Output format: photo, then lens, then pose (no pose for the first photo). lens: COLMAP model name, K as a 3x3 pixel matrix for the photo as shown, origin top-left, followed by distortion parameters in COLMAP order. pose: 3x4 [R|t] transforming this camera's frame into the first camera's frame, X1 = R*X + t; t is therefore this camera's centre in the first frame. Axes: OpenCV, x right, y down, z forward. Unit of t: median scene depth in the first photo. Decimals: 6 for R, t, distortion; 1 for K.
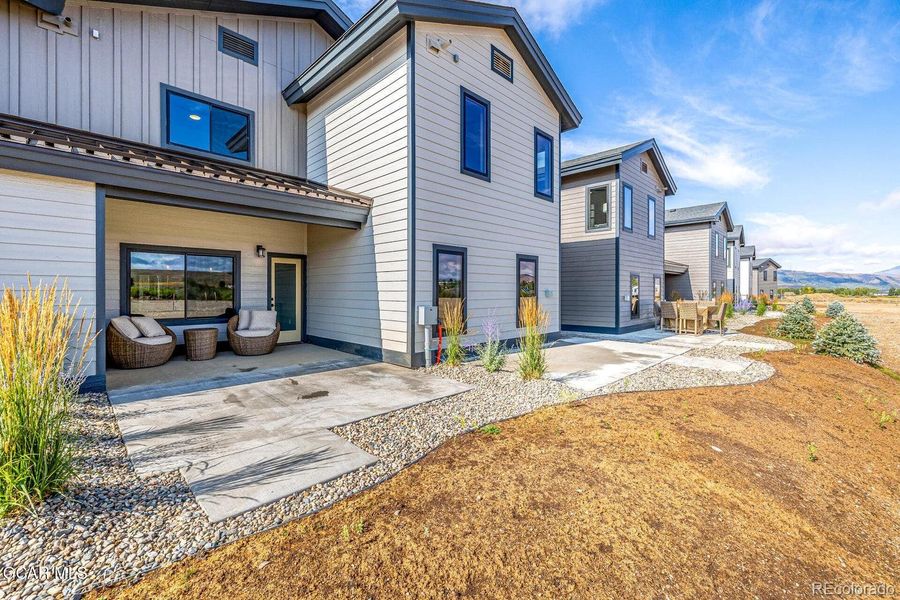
lens RADIAL K [[378.2, 0, 447.0], [0, 378.2, 292.1], [0, 0, 1]] dist [-0.002490, -0.000276]
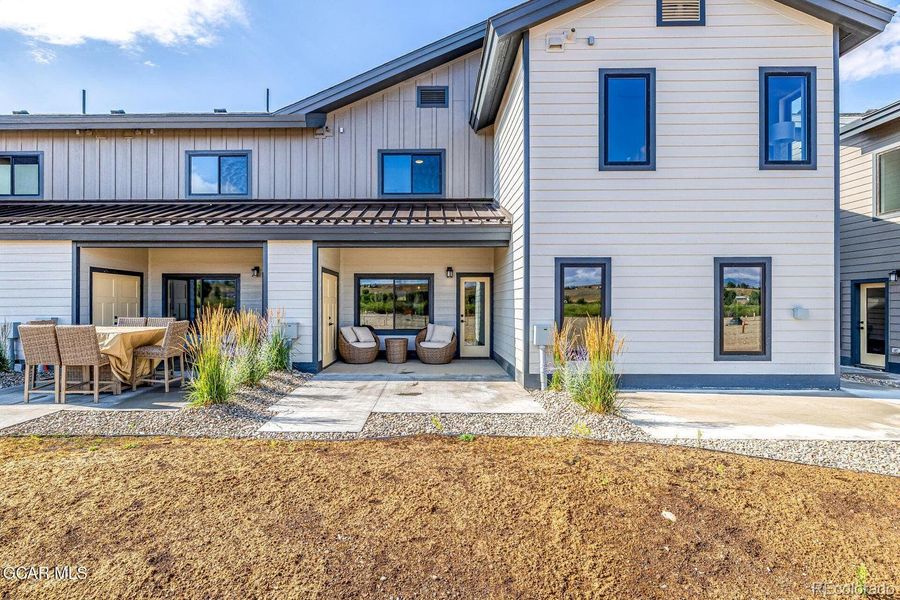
lens RADIAL K [[468.0, 0, 425.9], [0, 468.0, 305.1], [0, 0, 1]] dist [-0.010019, -0.000413]
pose [[0.698725, -0.001919, -0.715388, 0.540693], [-0.001157, 0.999992, -0.003812, -0.007864], [0.715389, 0.003491, 0.698718, -0.016598]]
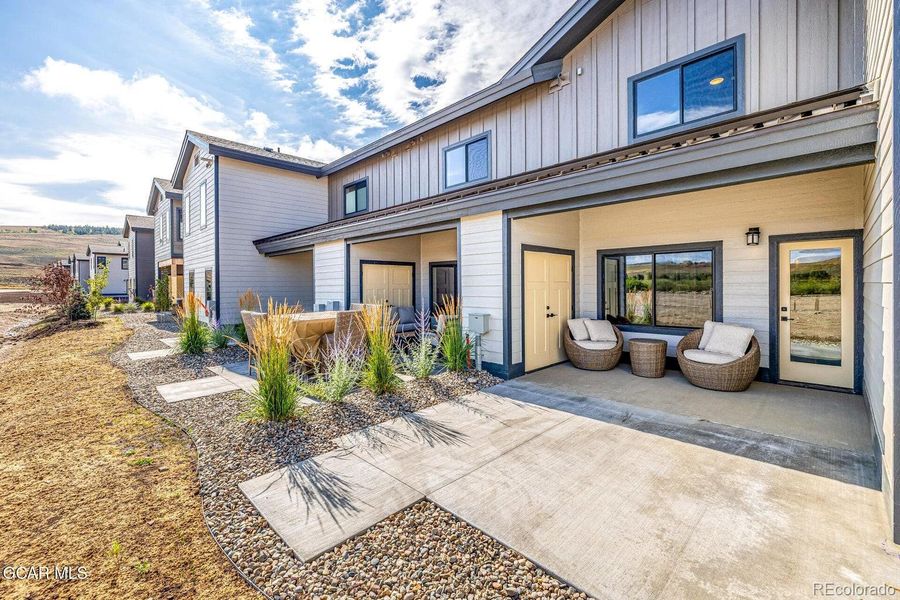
lens RADIAL K [[380.1, 0, 441.6], [0, 380.1, 288.9], [0, 0, 1]] dist [0.000800, 0.000129]
pose [[-0.011650, 0.004921, -0.999920, 0.225592], [0.004324, 0.999979, 0.004871, -0.026385], [0.999923, -0.004267, -0.011671, 0.554125]]
